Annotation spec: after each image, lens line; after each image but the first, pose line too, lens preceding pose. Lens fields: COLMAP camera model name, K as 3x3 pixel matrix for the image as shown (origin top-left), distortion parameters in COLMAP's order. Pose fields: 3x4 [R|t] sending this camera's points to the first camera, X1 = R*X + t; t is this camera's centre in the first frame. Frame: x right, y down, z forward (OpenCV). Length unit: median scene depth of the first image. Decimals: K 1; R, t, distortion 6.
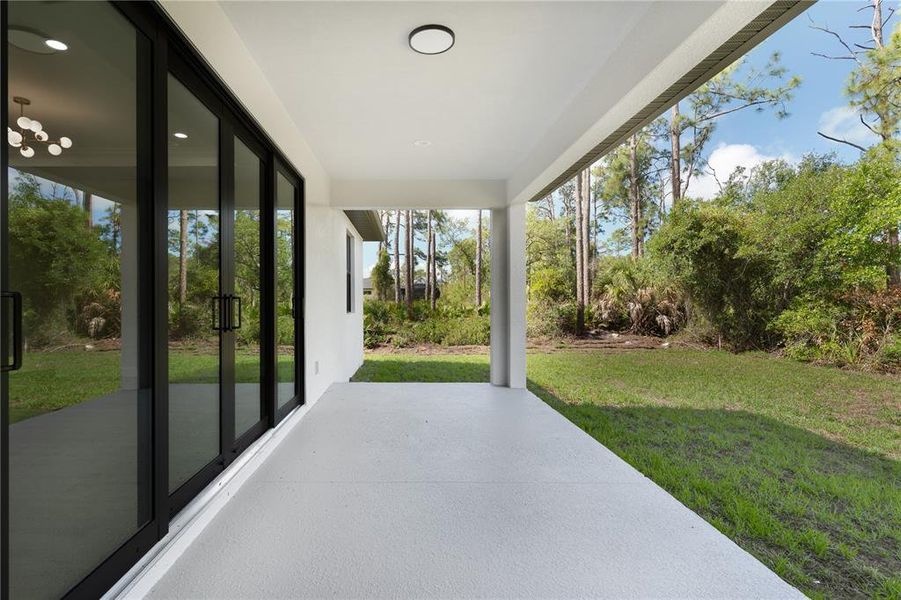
lens RADIAL K [[441.5, 0, 450.5], [0, 441.5, 300.0], [0, 0, 1]] dist [0.003714, 0.000854]
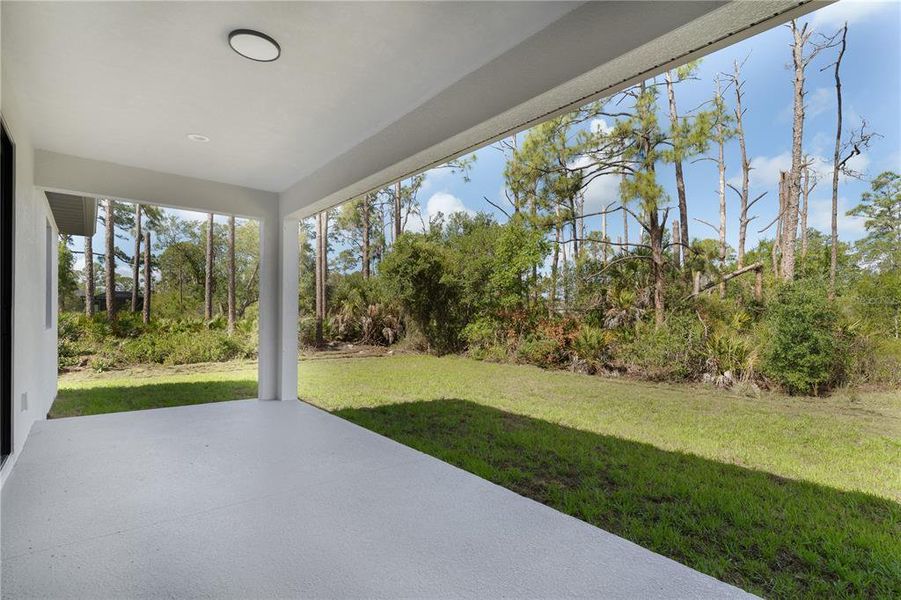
lens RADIAL K [[437.7, 0, 448.8], [0, 437.7, 317.8], [0, 0, 1]] dist [-0.001467, -0.000081]
pose [[0.773504, 0.006671, 0.633756, -0.133384], [-0.012881, 0.999904, 0.005197, -0.000306], [-0.633660, -0.012183, 0.773515, -0.007240]]
